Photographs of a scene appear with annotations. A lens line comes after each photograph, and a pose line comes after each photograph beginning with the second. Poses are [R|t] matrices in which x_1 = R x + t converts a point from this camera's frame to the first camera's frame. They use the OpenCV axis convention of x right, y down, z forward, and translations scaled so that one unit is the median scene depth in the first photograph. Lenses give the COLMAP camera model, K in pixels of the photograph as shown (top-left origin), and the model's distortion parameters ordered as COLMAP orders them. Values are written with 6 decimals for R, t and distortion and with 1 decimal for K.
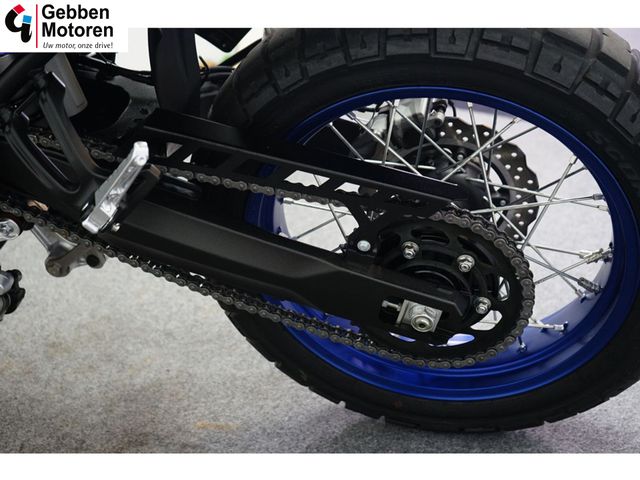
lens RADIAL K [[959.0, 0, 317.5], [0, 959.0, 238.7], [0, 0, 1]] dist [-0.003738, 0.000000]
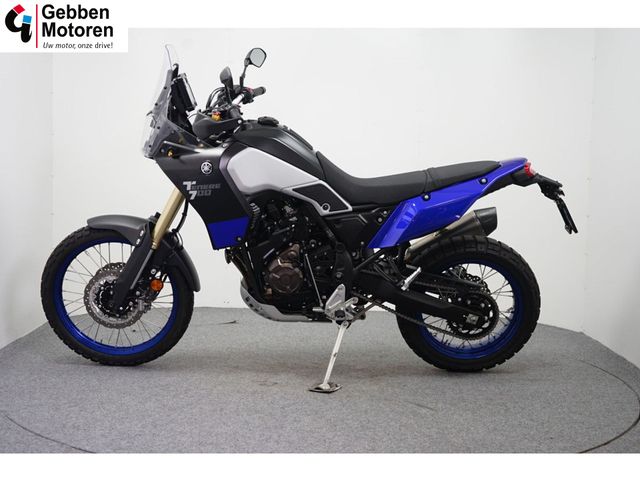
lens RADIAL K [[959.0, 0, 318.3], [0, 959.0, 239.1], [0, 0, 1]] dist [-0.003738, 0.000000]
pose [[0.965273, 0.038072, 0.258453, -1.489850], [0.045273, 0.949975, -0.309026, 0.931895], [-0.257290, 0.309996, 0.915262, -2.446487]]
